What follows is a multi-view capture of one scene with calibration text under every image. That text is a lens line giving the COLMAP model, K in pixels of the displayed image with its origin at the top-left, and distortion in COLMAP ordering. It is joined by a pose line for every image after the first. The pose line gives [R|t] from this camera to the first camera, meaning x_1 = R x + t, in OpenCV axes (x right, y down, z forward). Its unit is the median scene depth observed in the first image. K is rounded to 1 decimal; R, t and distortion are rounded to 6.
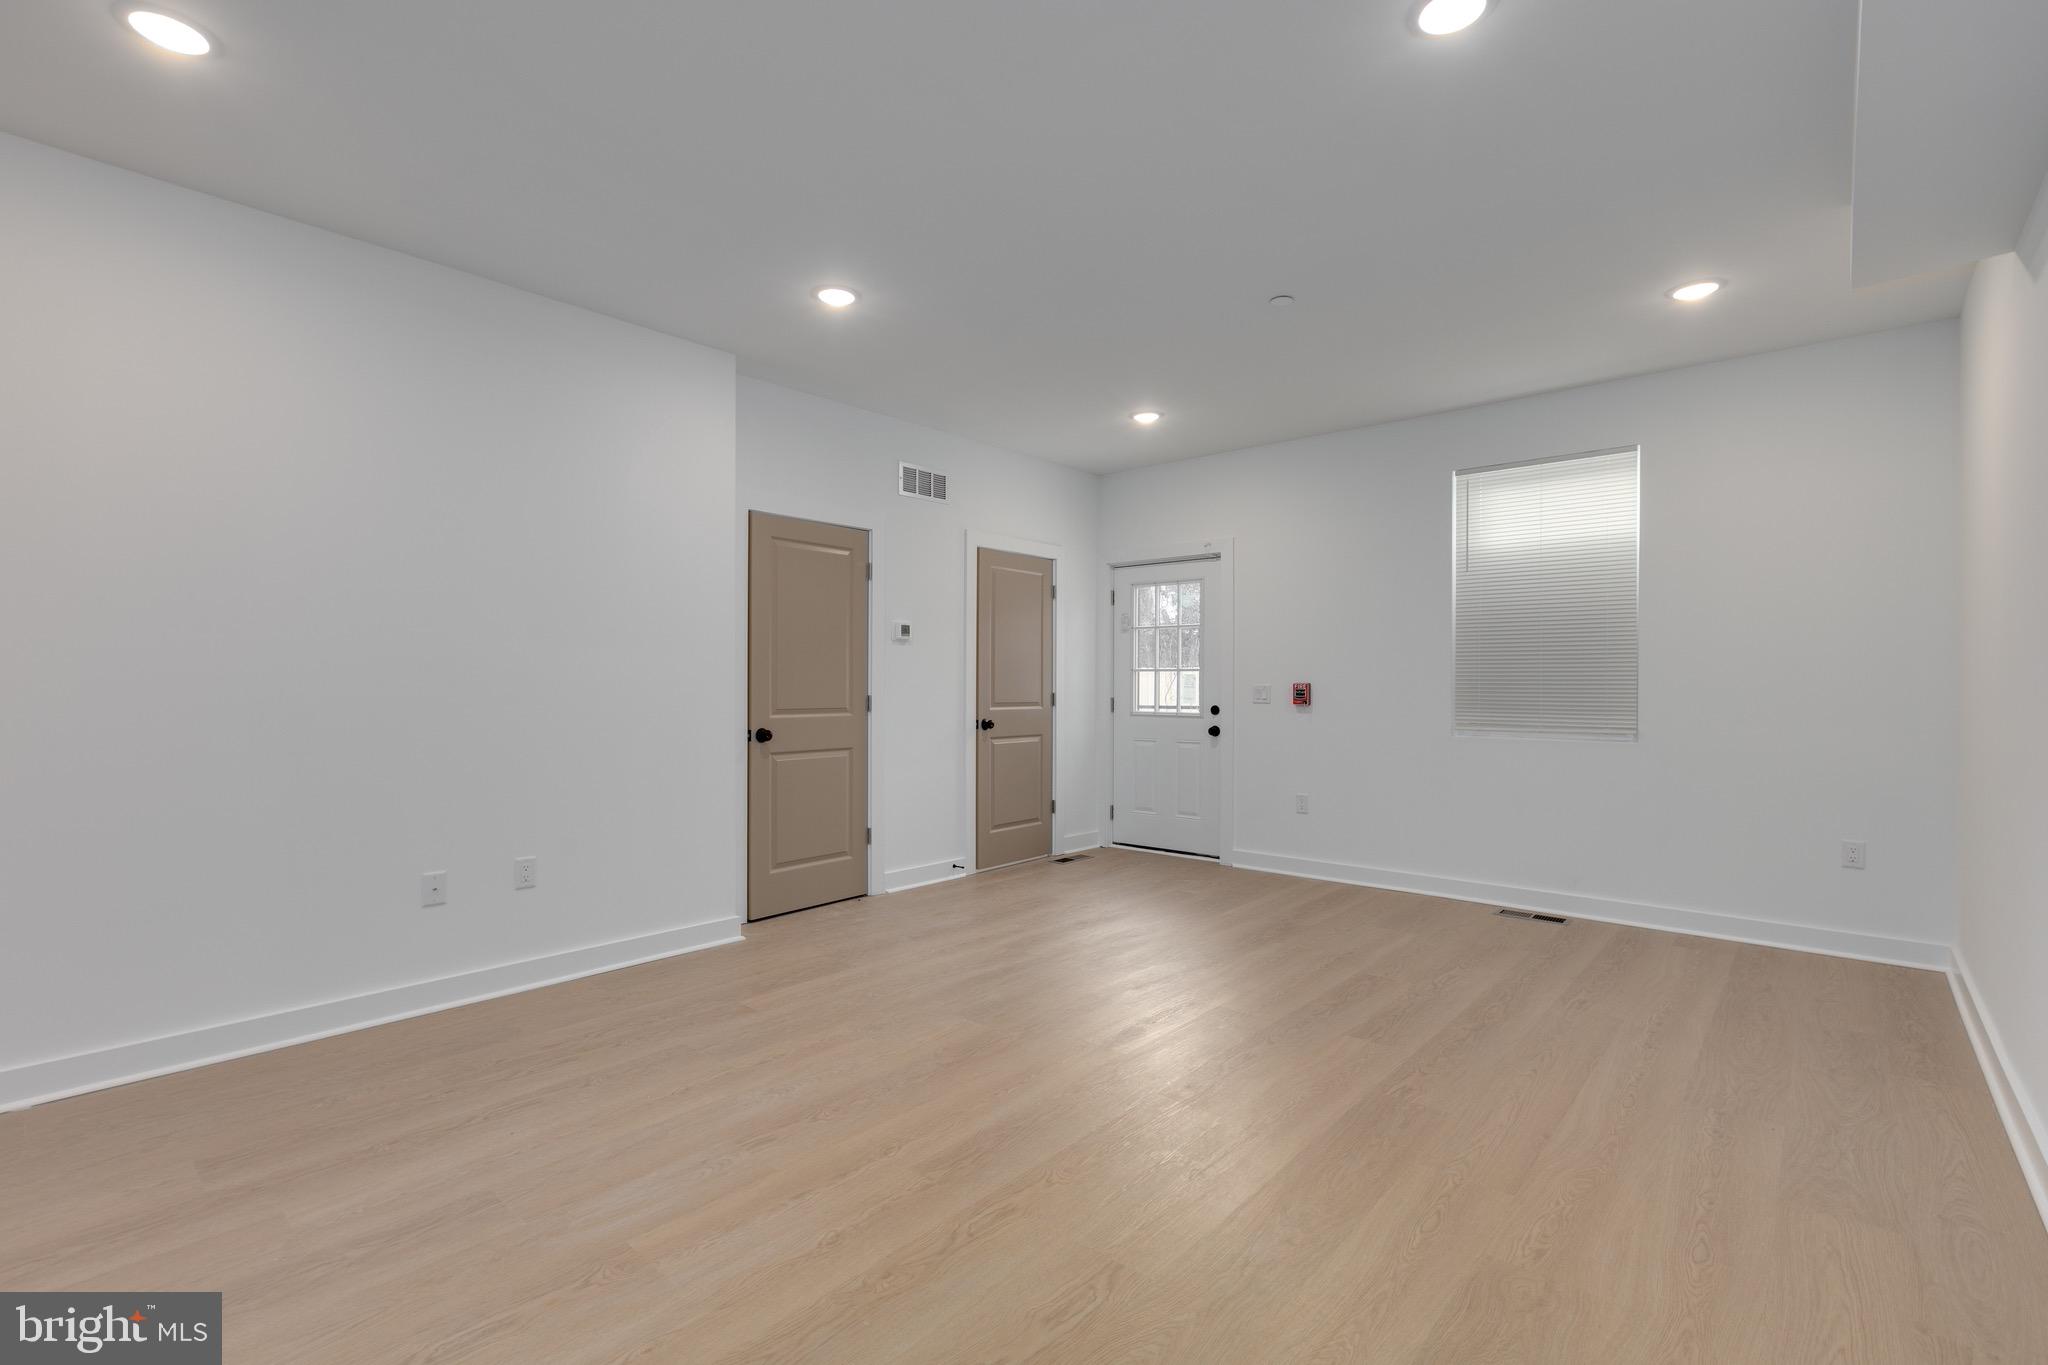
lens RADIAL K [[914.5, 0, 1027.2], [0, 914.5, 683.7], [0, 0, 1]] dist [0.004142, -0.000249]
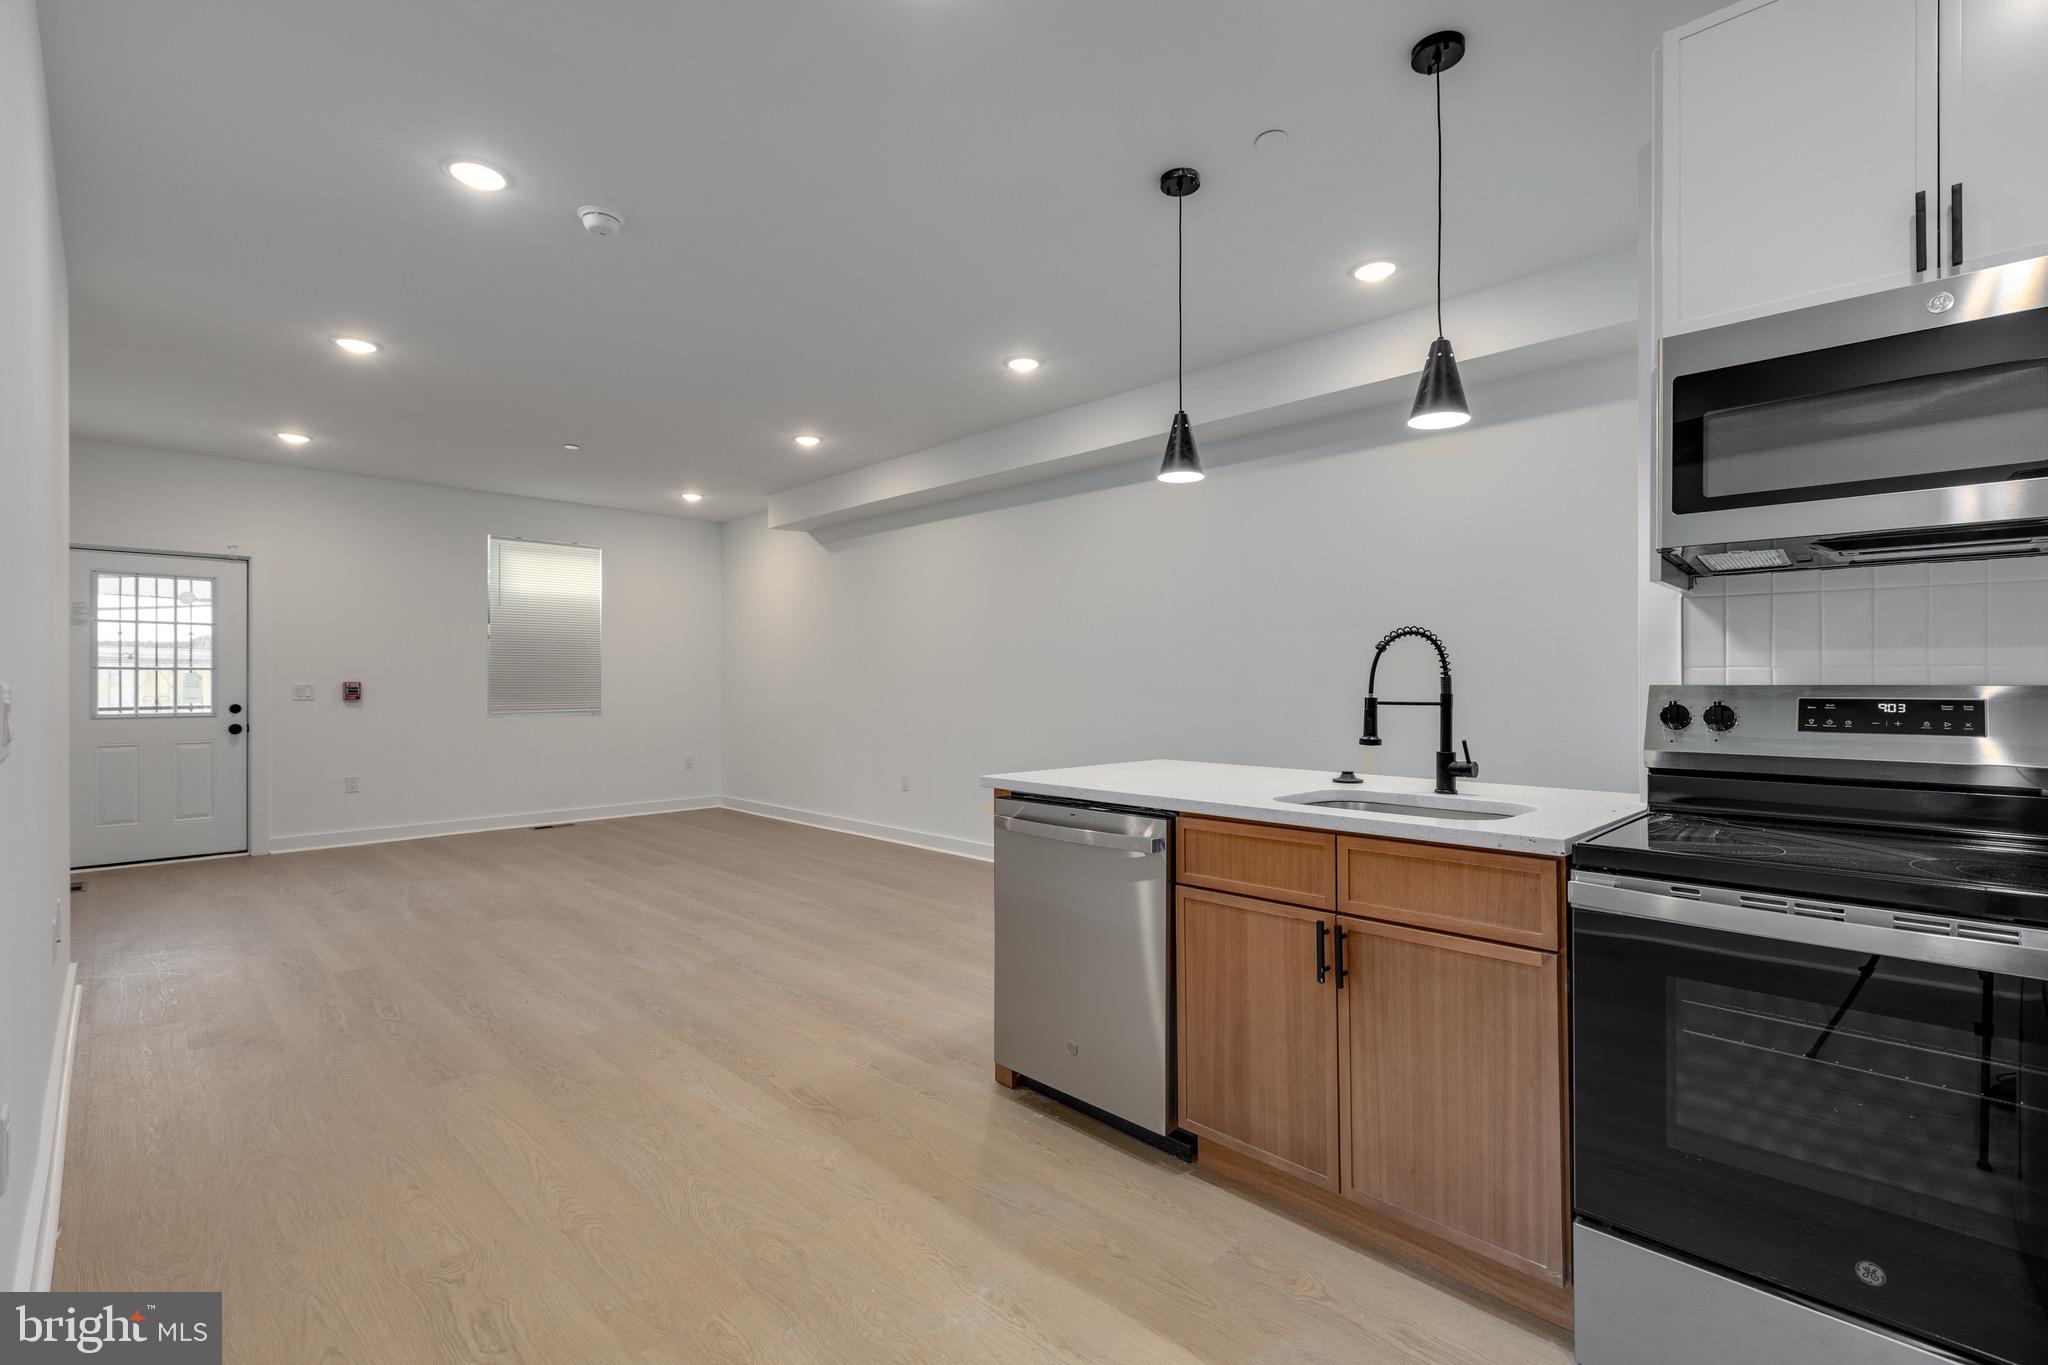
lens RADIAL K [[914.5, 0, 1012.5], [0, 914.5, 685.4], [0, 0, 1]] dist [0.004142, -0.000249]
pose [[0.081169, -0.004031, 0.996692, -0.896747], [-0.001269, 0.999991, 0.004147, -0.002915], [-0.996700, -0.001602, 0.081163, 0.064203]]
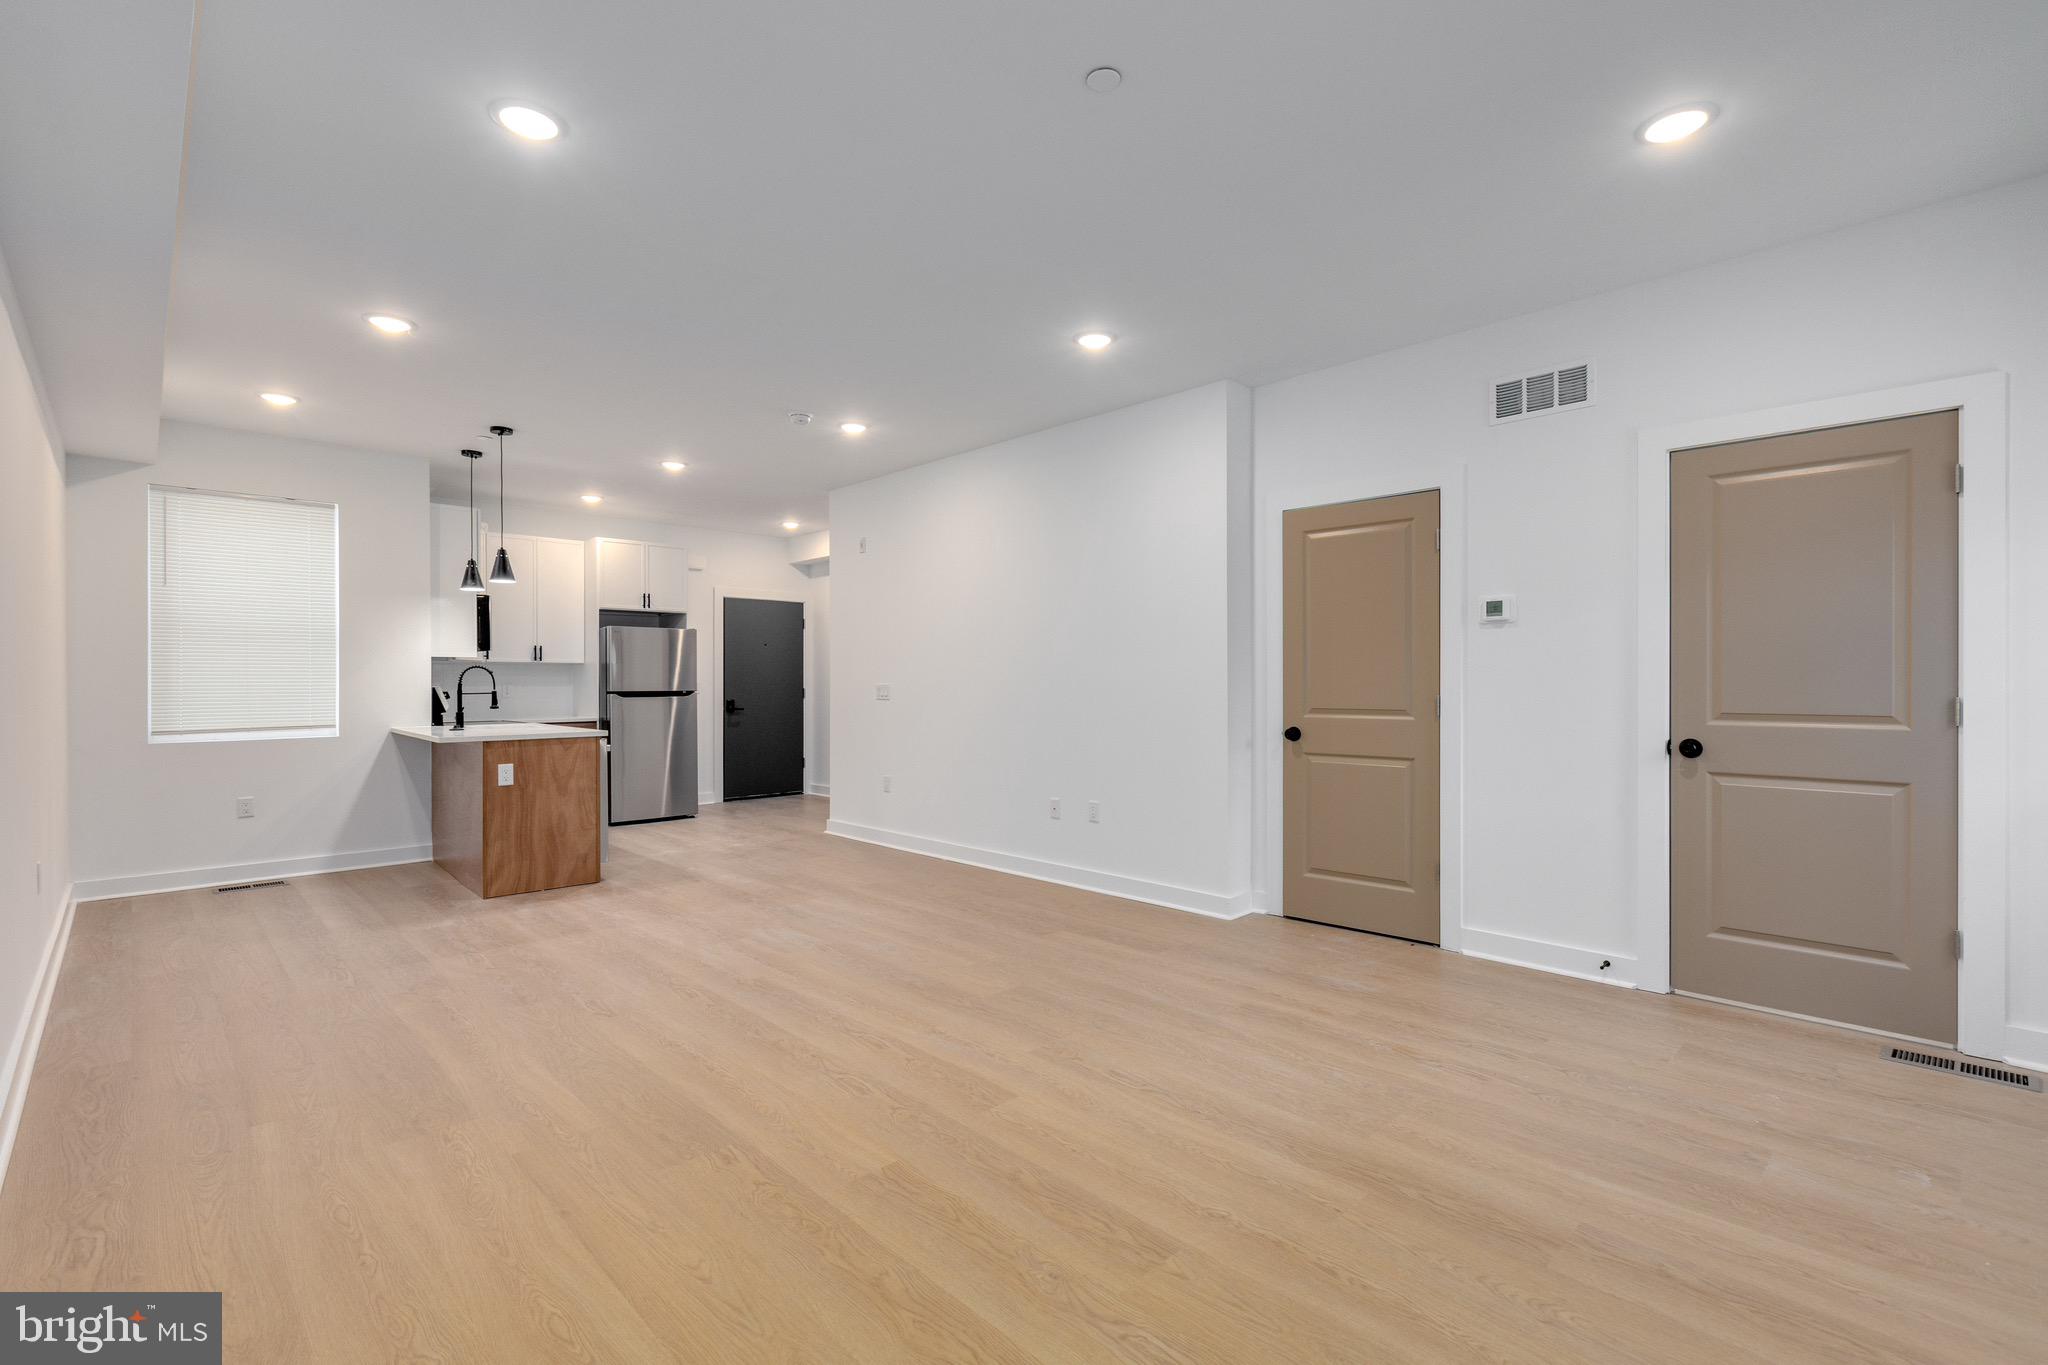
lens RADIAL K [[914.5, 0, 1031.4], [0, 914.5, 680.1], [0, 0, 1]] dist [0.004142, -0.000249]
pose [[-0.079360, -0.005674, -0.996830, 0.649618], [0.008458, 0.999944, -0.006365, 0.001314], [0.996810, -0.008936, -0.079308, 0.704636]]
